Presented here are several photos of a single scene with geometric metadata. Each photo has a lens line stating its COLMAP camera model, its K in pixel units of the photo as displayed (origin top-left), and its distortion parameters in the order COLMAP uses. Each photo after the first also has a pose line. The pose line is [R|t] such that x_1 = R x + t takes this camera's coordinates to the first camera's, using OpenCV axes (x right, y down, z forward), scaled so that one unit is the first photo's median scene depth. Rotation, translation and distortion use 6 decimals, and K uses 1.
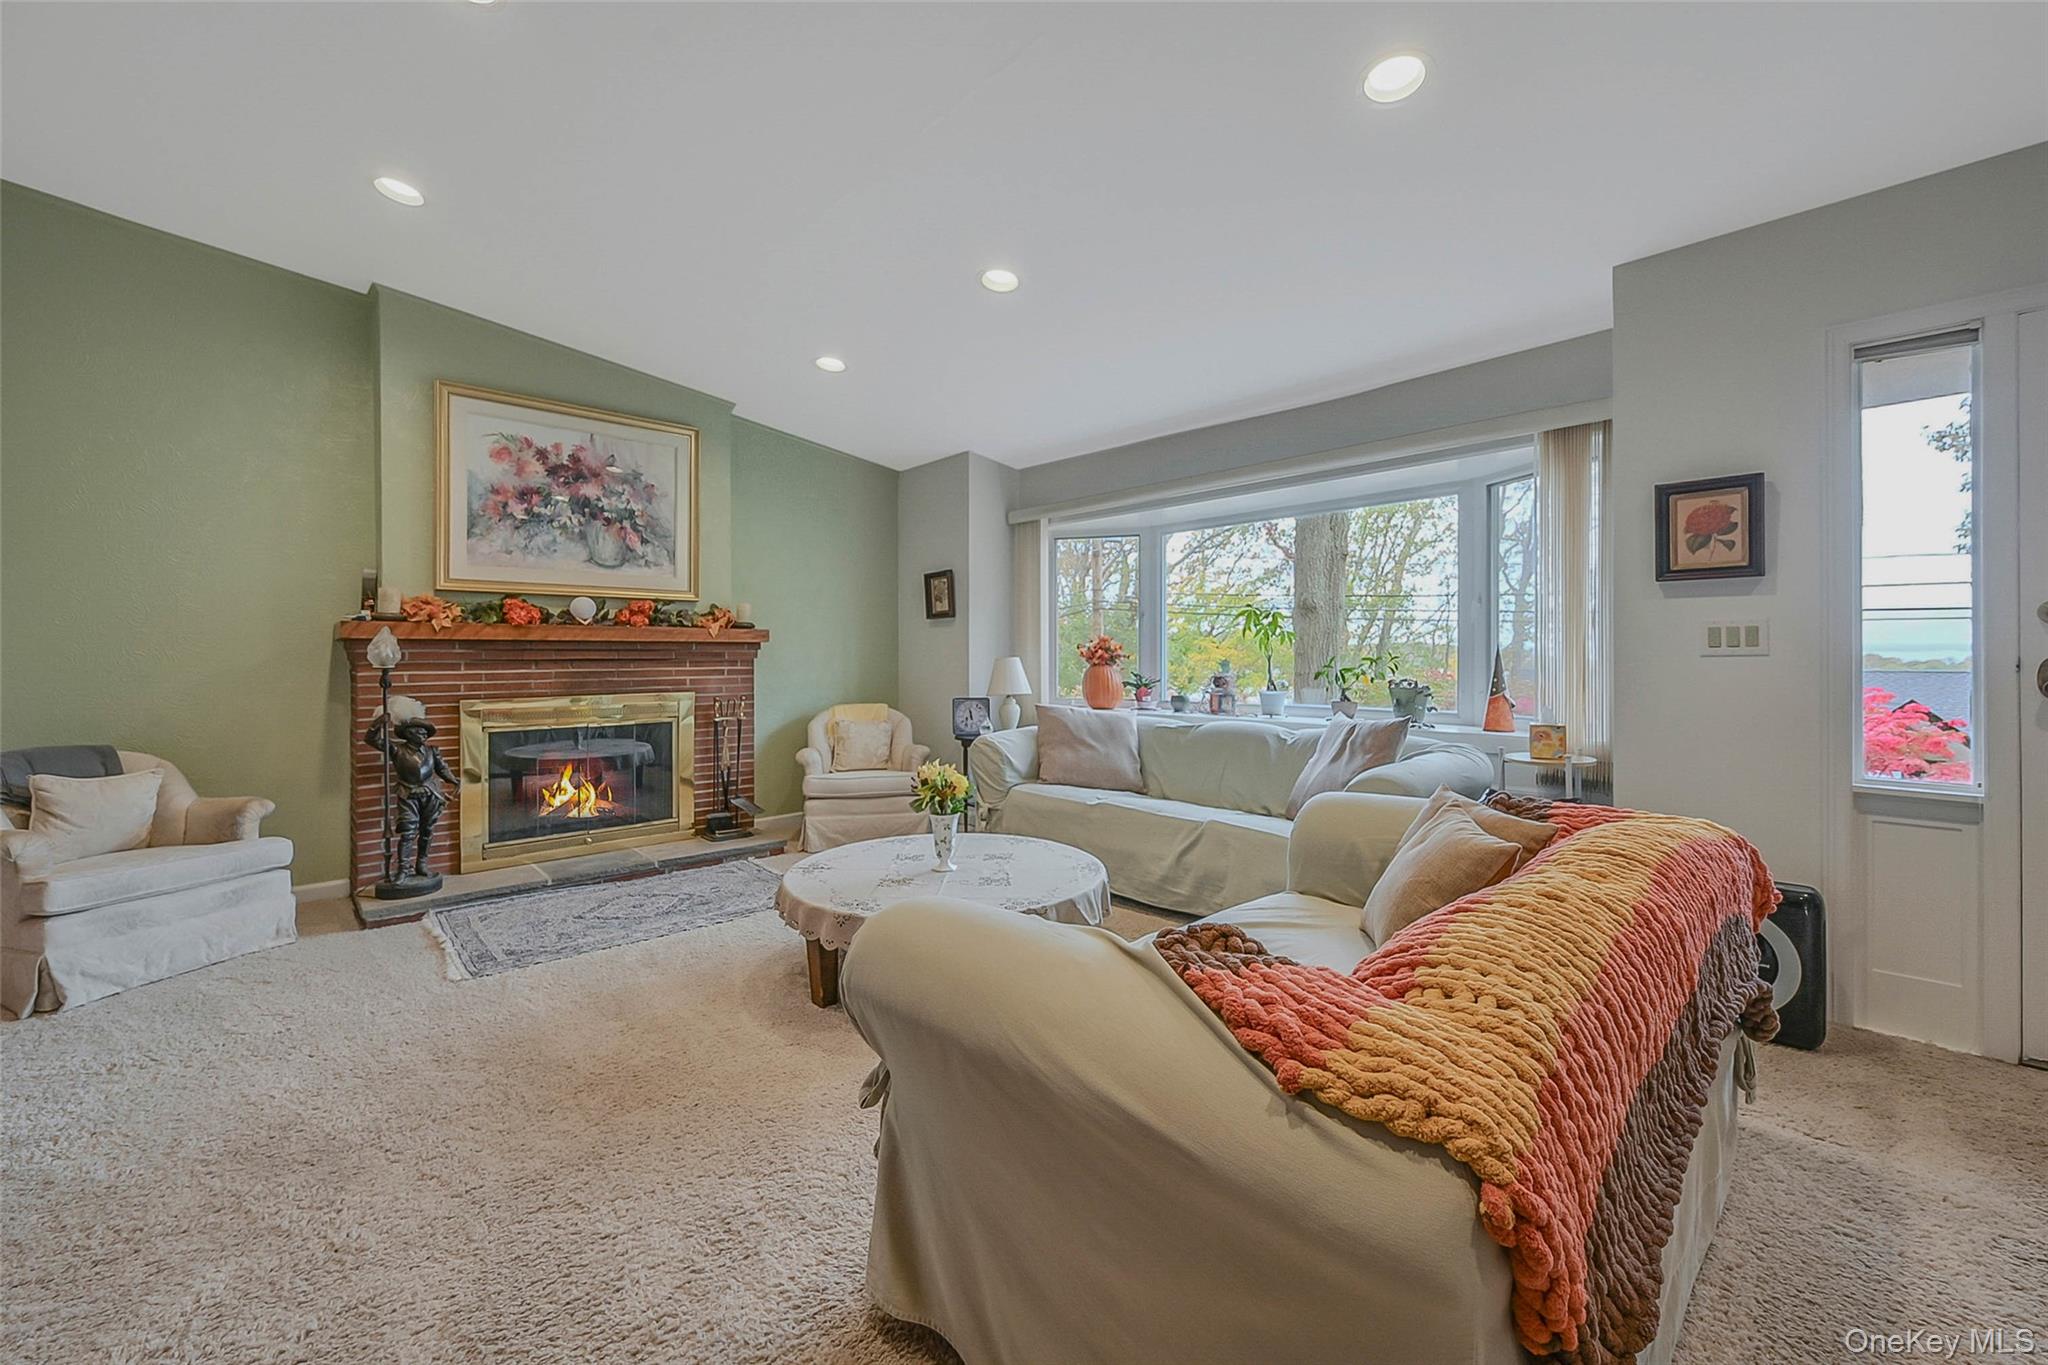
lens RADIAL K [[835.1, 0, 1018.4], [0, 835.1, 670.2], [0, 0, 1]] dist [0.000986, 0.000232]
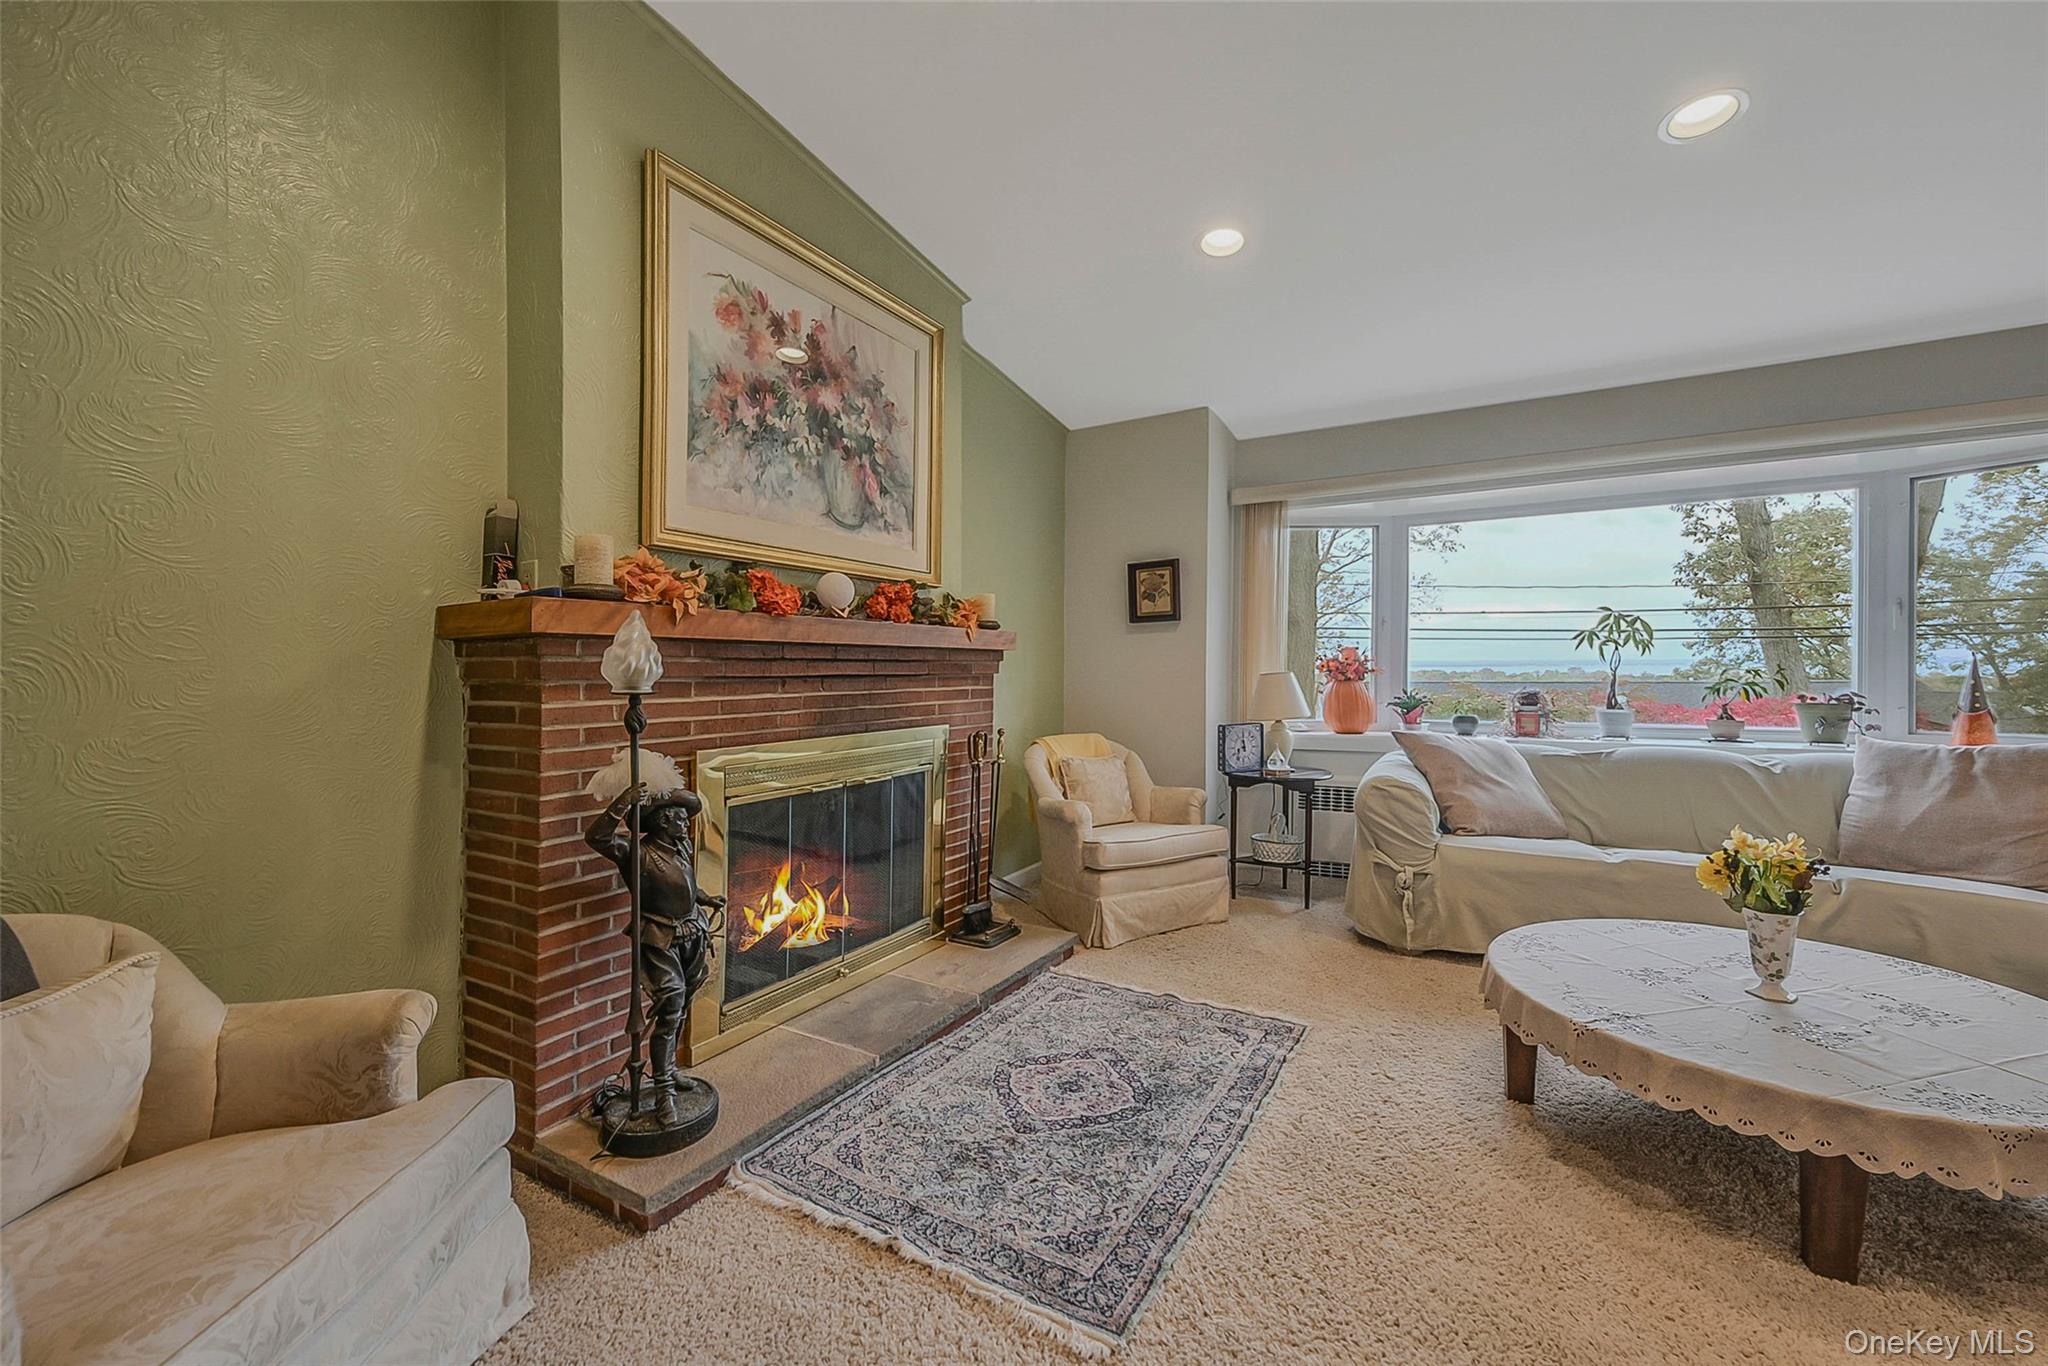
lens RADIAL K [[854.8, 0, 1024.0], [0, 854.8, 683.0], [0, 0, 1]] dist [0.026165, 0.000154]
pose [[0.947329, -0.006174, 0.320202, -0.590427], [0.007959, 0.999959, -0.004268, -0.003634], [-0.320163, 0.006591, 0.947340, 0.366699]]
